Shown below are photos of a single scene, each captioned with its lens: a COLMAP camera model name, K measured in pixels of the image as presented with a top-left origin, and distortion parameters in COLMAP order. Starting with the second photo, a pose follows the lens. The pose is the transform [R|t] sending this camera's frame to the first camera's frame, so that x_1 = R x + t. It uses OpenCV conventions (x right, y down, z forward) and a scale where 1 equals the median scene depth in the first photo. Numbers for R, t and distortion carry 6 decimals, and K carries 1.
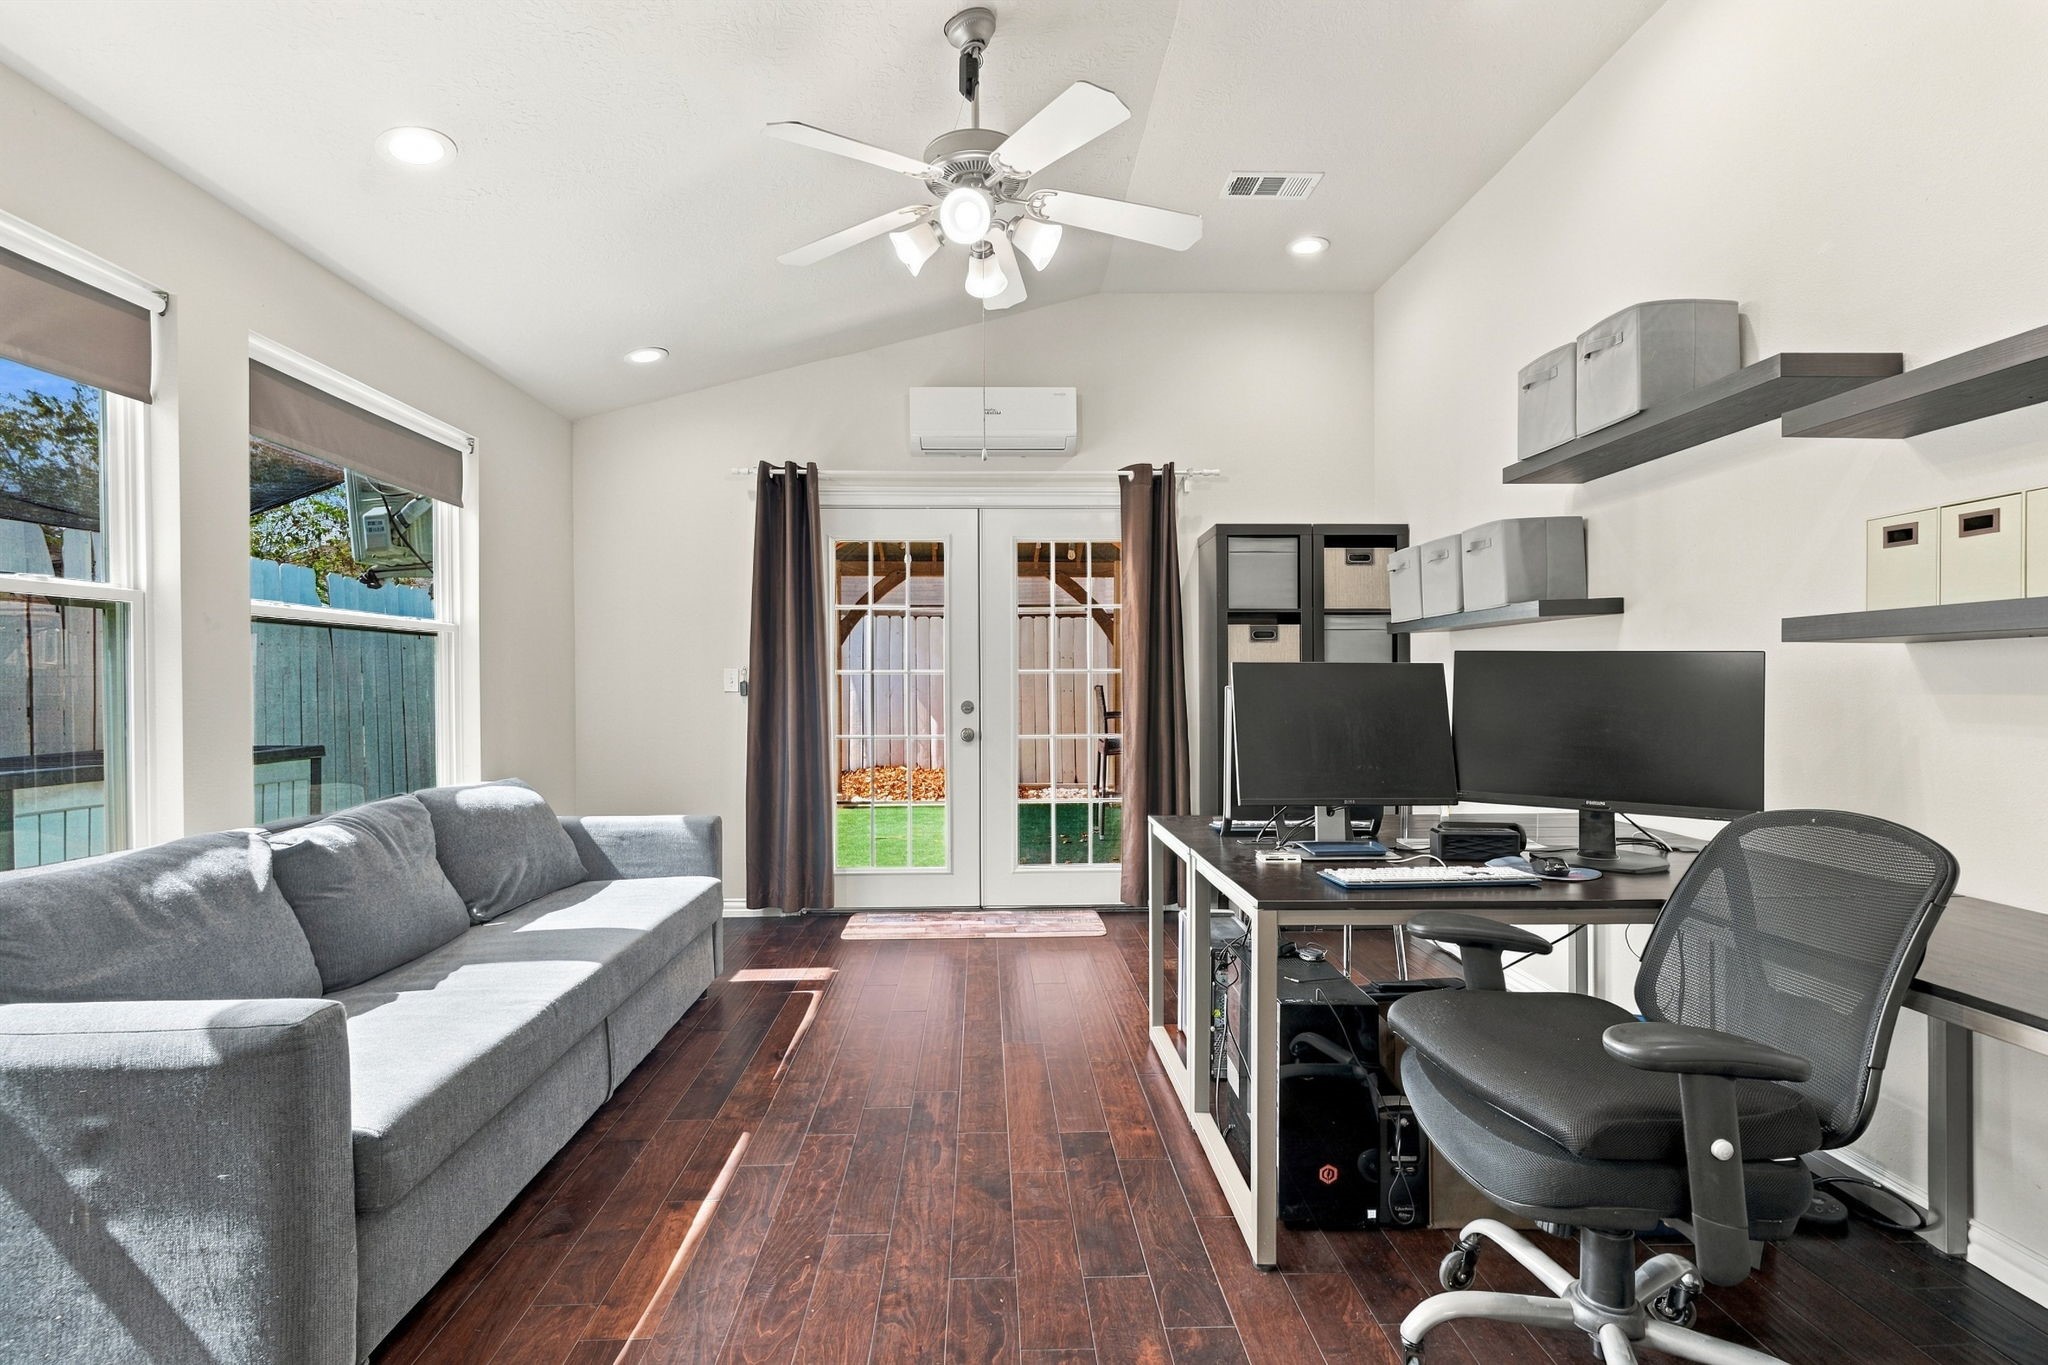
lens RADIAL K [[965.7, 0, 1005.6], [0, 965.7, 680.2], [0, 0, 1]] dist [0.000161, -0.000212]
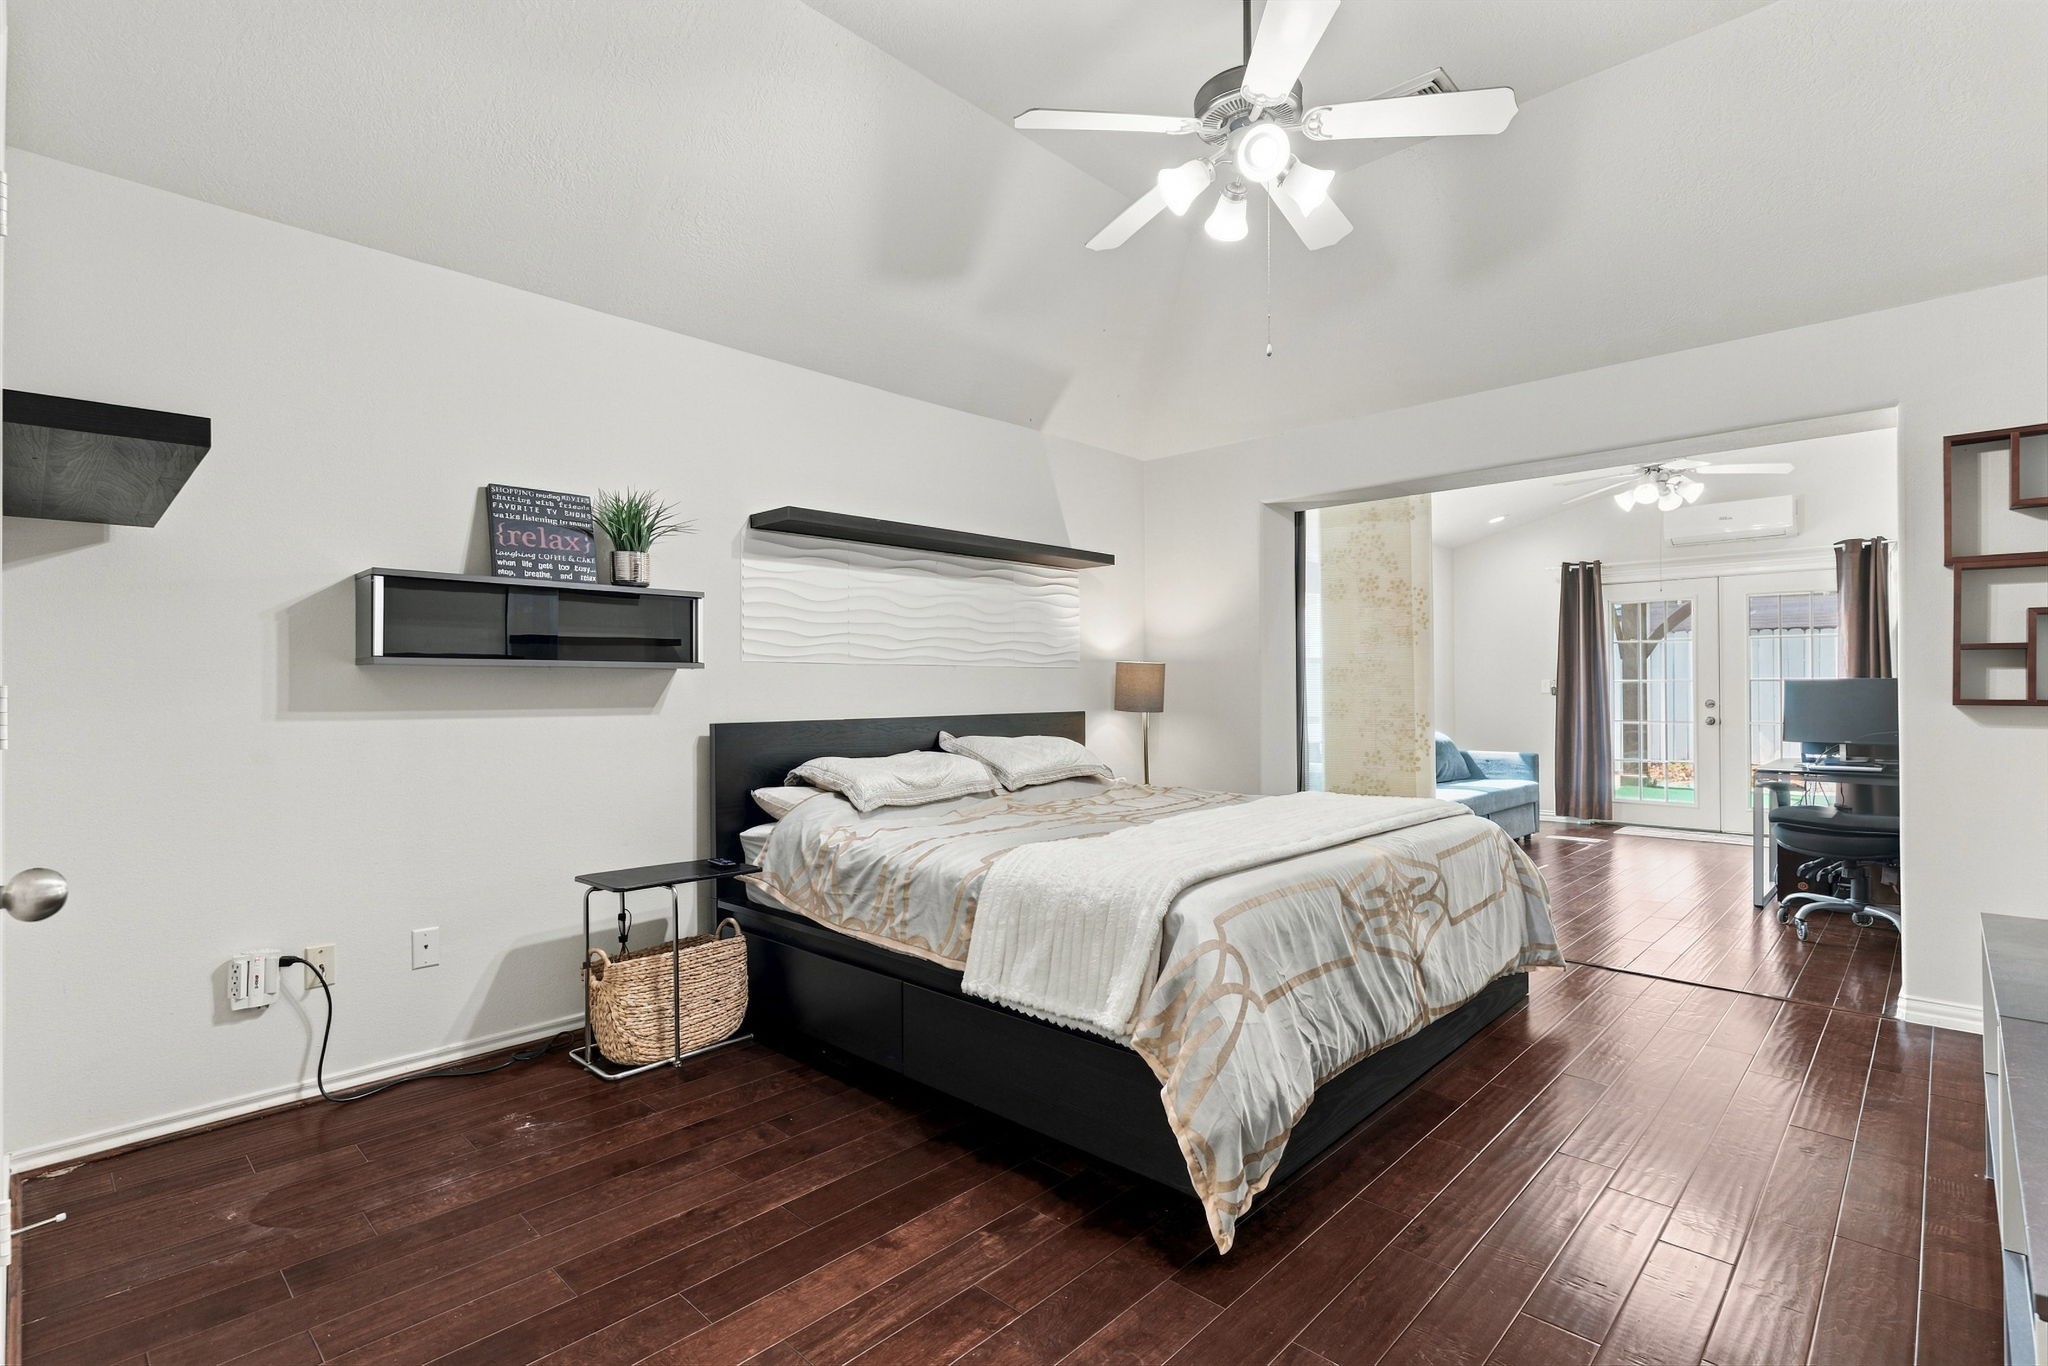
lens RADIAL K [[965.7, 0, 1005.6], [0, 965.7, 680.7], [0, 0, 1]] dist [0.000161, -0.000212]
pose [[0.692621, -0.004019, -0.721291, 0.313880], [0.000957, 0.999989, -0.004653, -0.003331], [0.721301, 0.002532, 0.692617, -0.964347]]
